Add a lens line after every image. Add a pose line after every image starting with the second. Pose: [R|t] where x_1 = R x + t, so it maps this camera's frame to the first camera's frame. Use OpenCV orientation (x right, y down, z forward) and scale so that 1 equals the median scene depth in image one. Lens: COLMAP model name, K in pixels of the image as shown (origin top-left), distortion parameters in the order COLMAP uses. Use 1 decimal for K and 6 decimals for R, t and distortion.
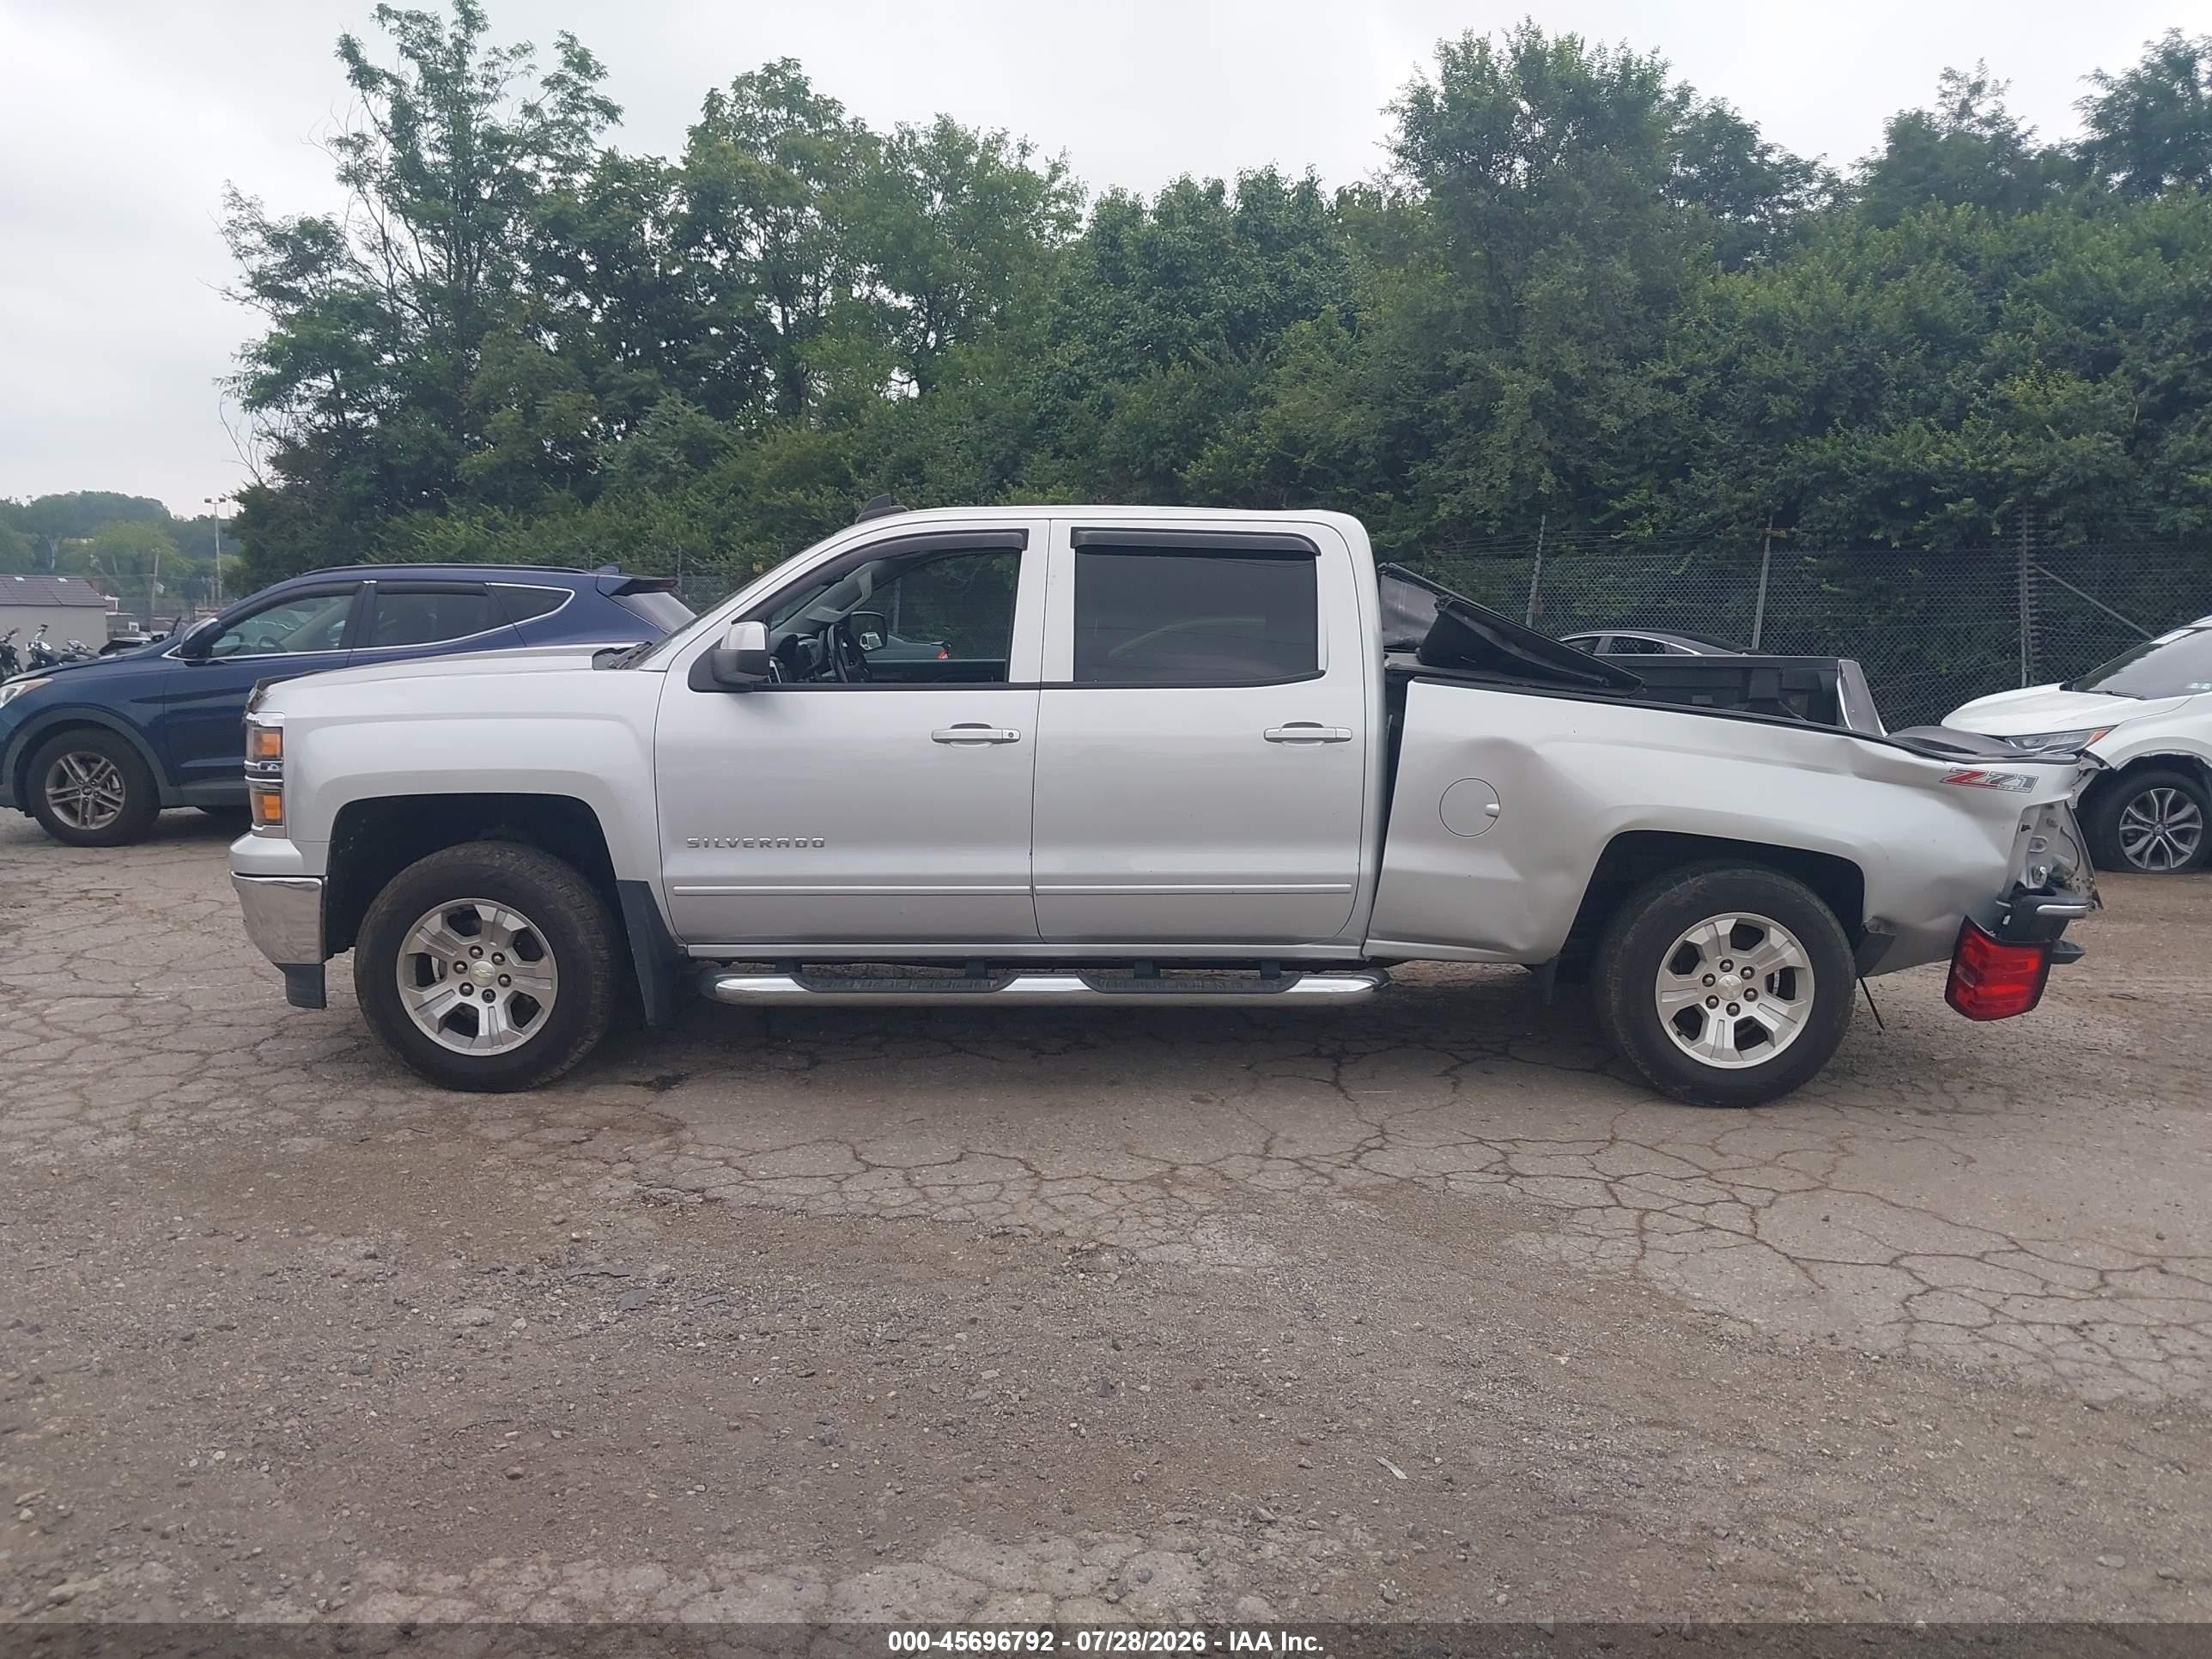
lens RADIAL K [[1737.6, 0, 1158.7], [0, 1737.6, 810.3], [0, 0, 1]] dist [0.006951, -0.018933]
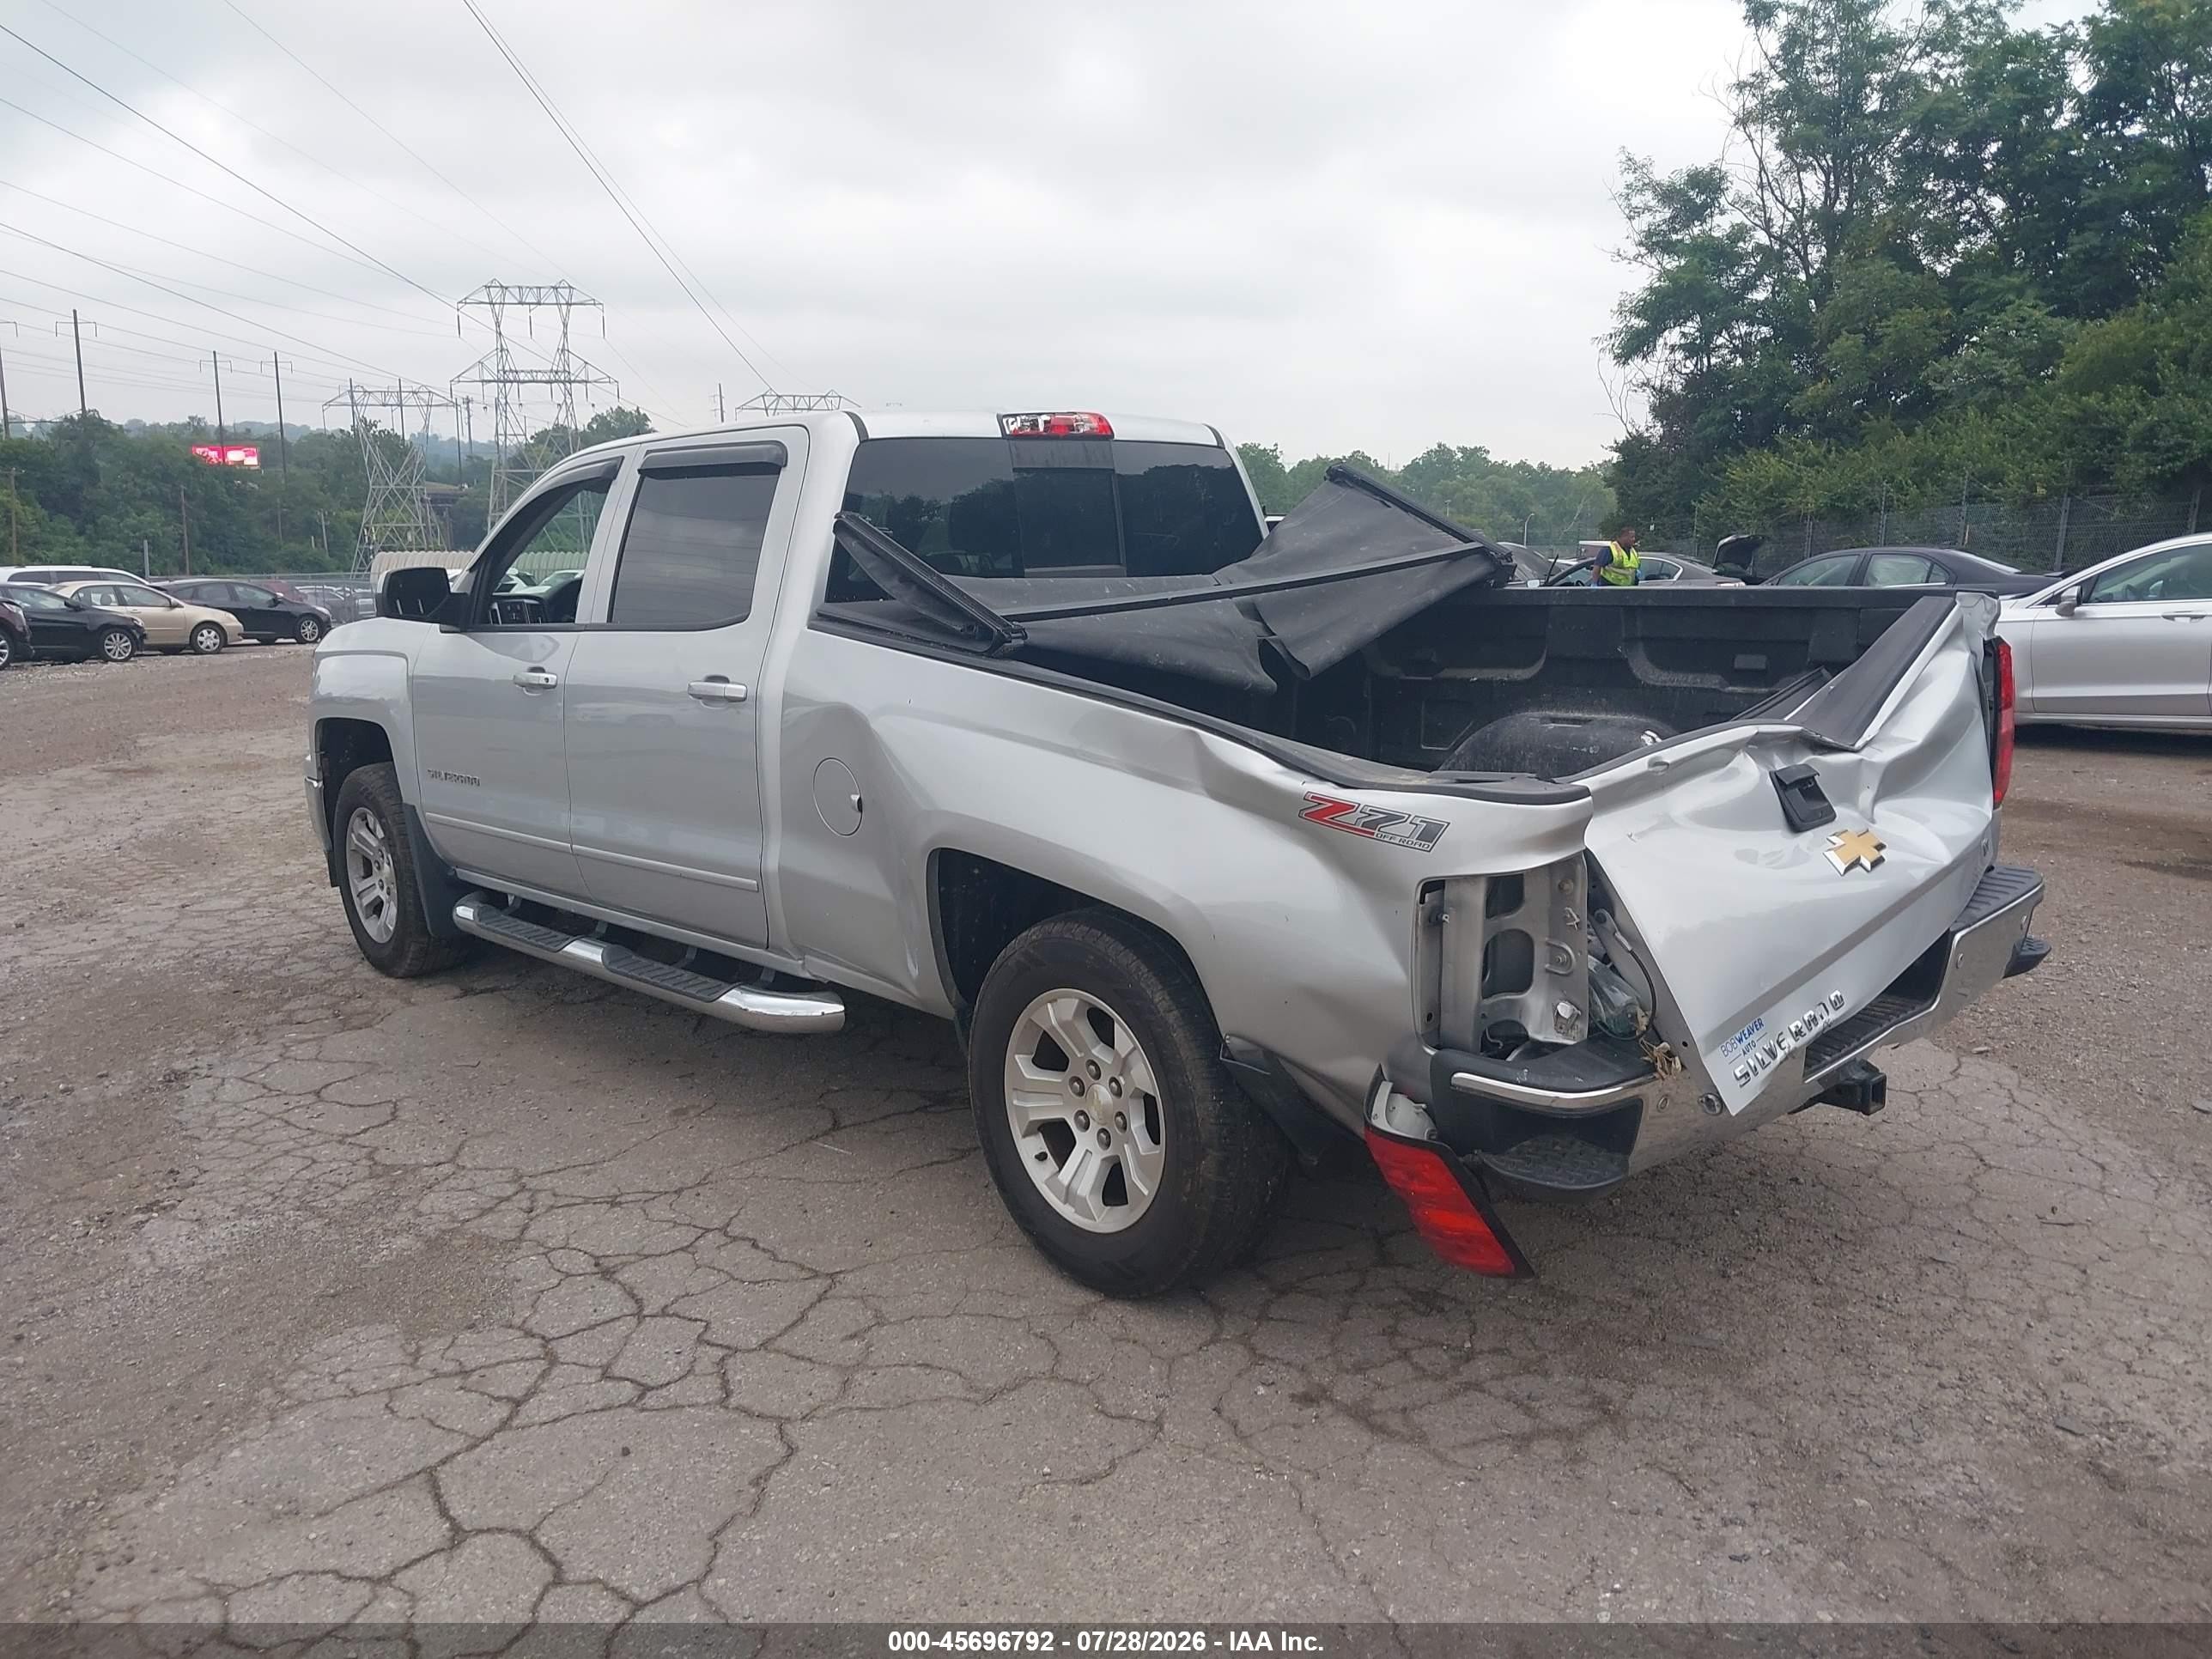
lens RADIAL K [[1737.6, 0, 1150.0], [0, 1737.6, 830.5], [0, 0, 1]] dist [0.006951, -0.018933]
pose [[0.675369, 0.090766, -0.731873, 0.085005], [-0.056363, 0.995847, 0.071492, -0.005019], [0.735323, -0.007033, 0.677681, 0.060685]]
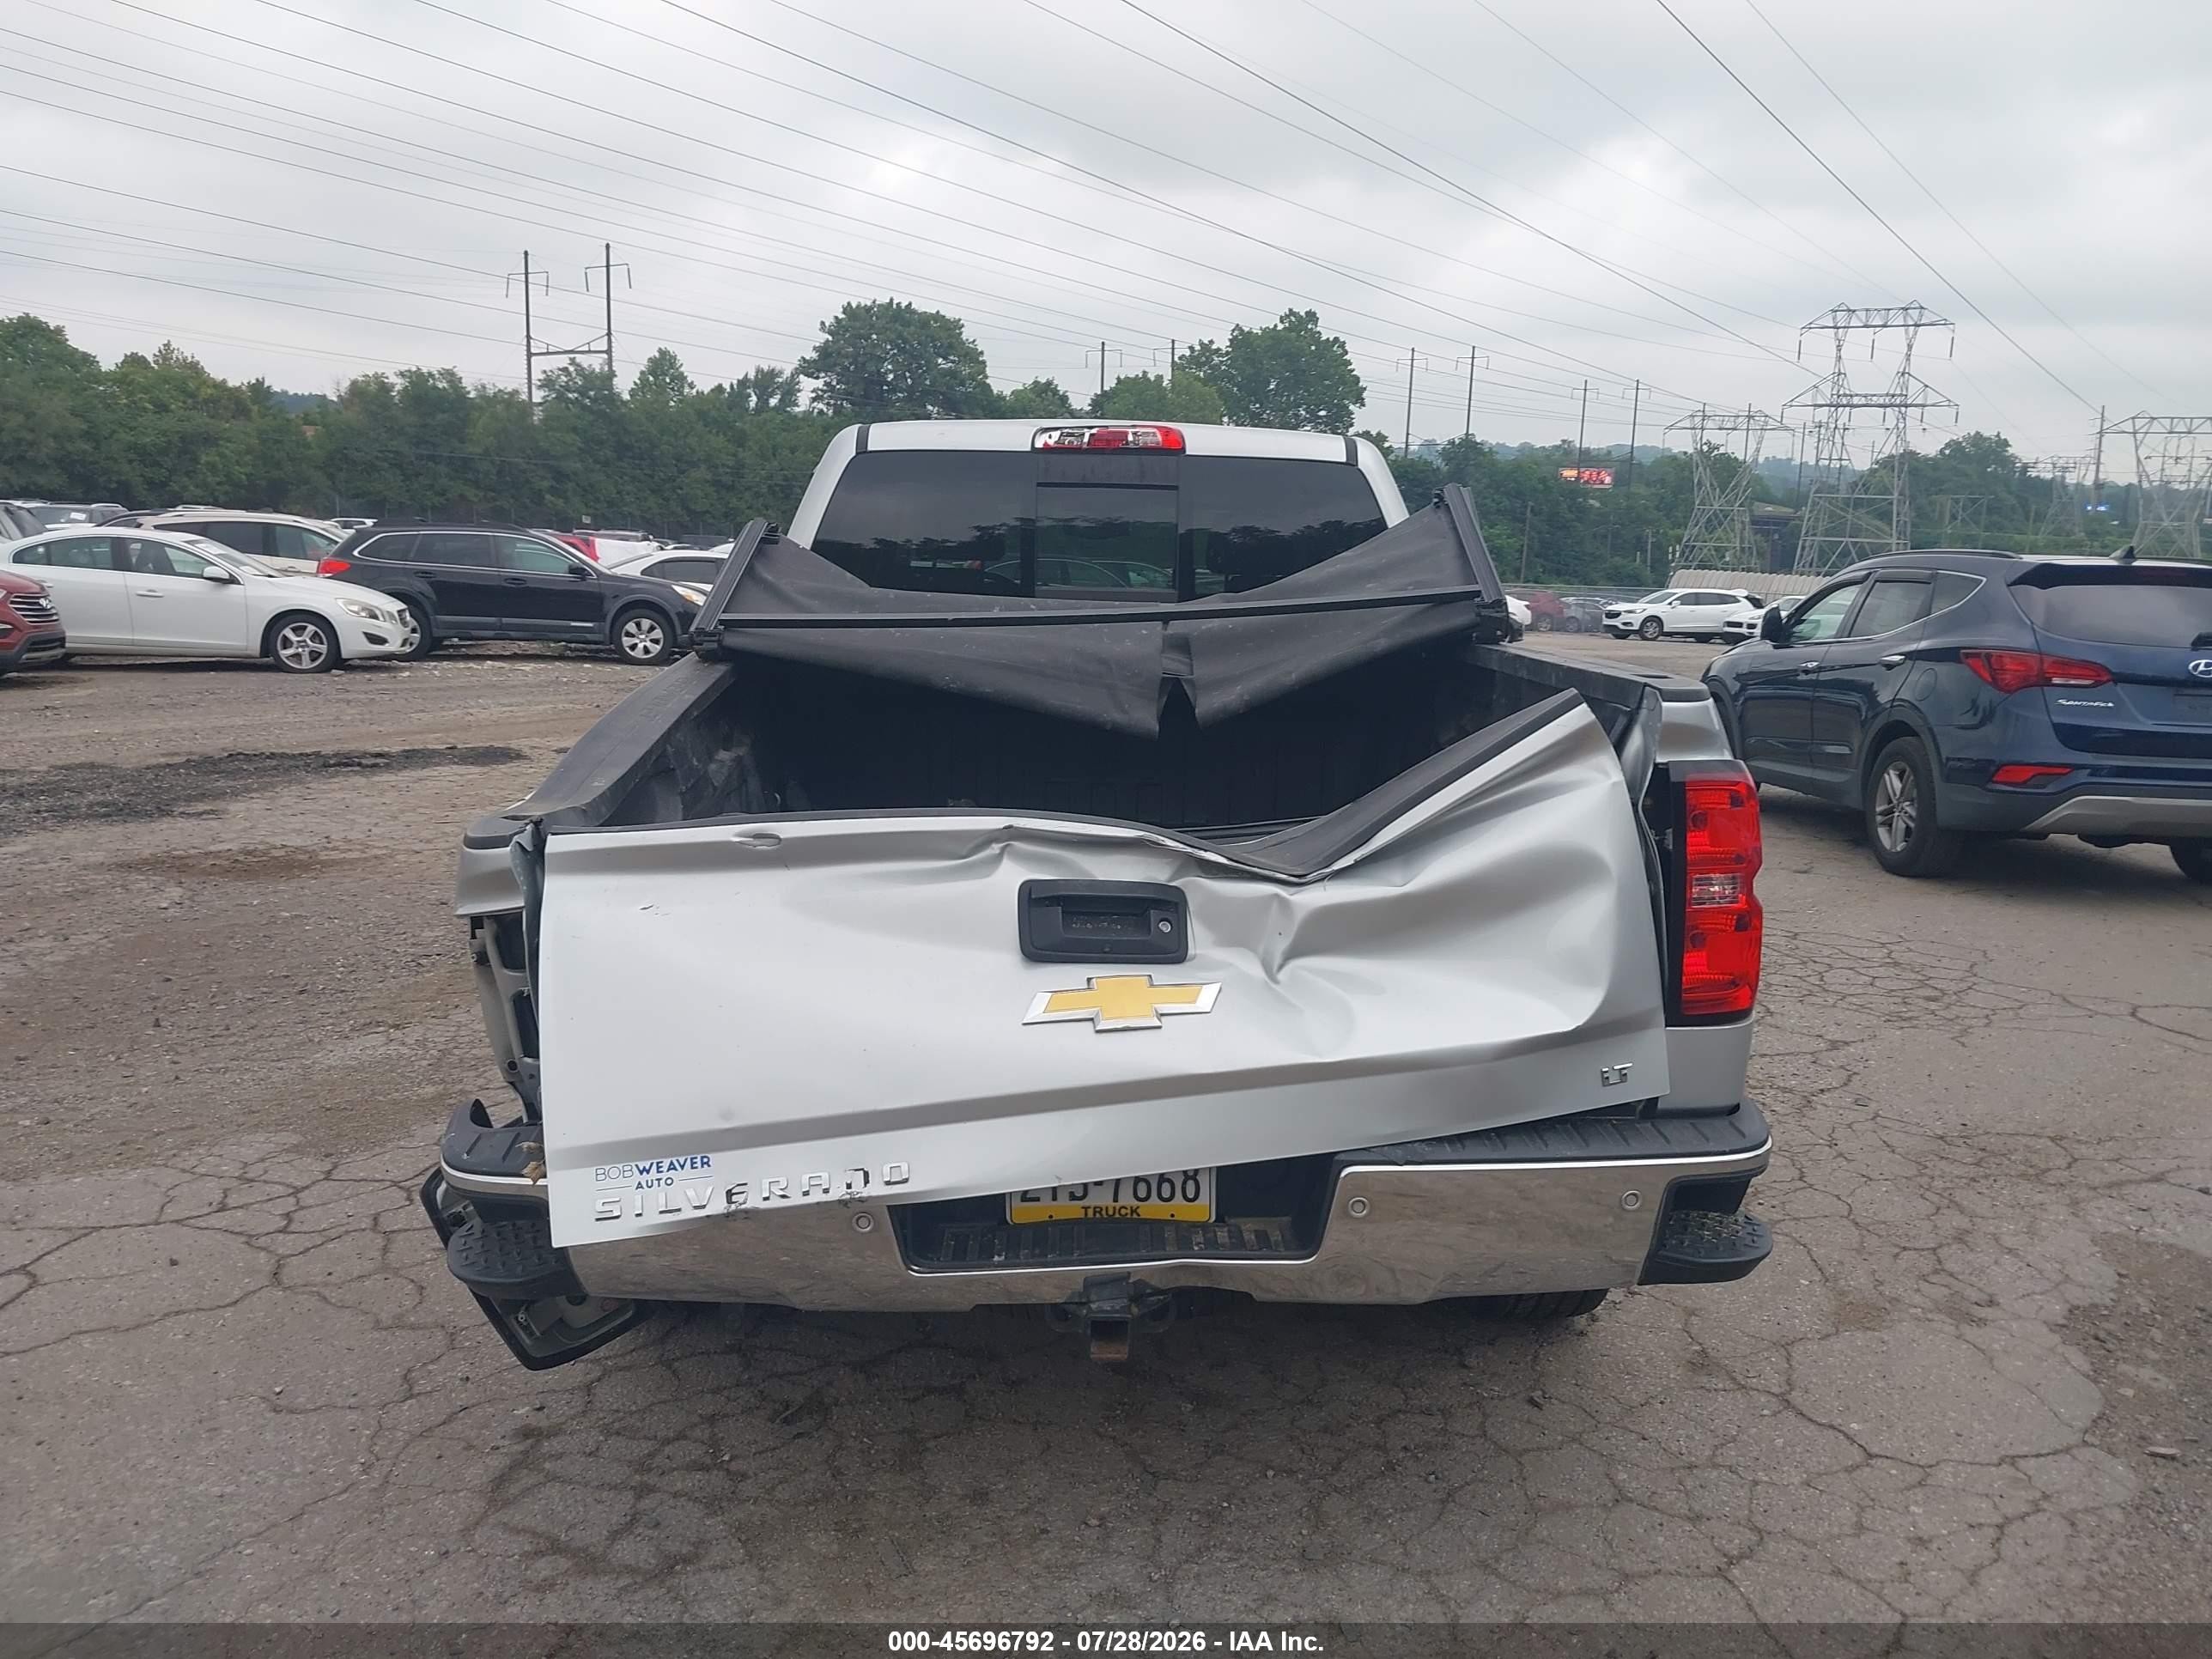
lens RADIAL K [[1737.6, 0, 1127.7], [0, 1737.6, 810.8], [0, 0, 1]] dist [0.006951, -0.018933]
pose [[0.008447, 0.128443, -0.991681, 0.101822], [-0.150718, 0.980550, 0.125718, -0.012272], [0.988541, 0.148402, 0.027641, 0.120803]]
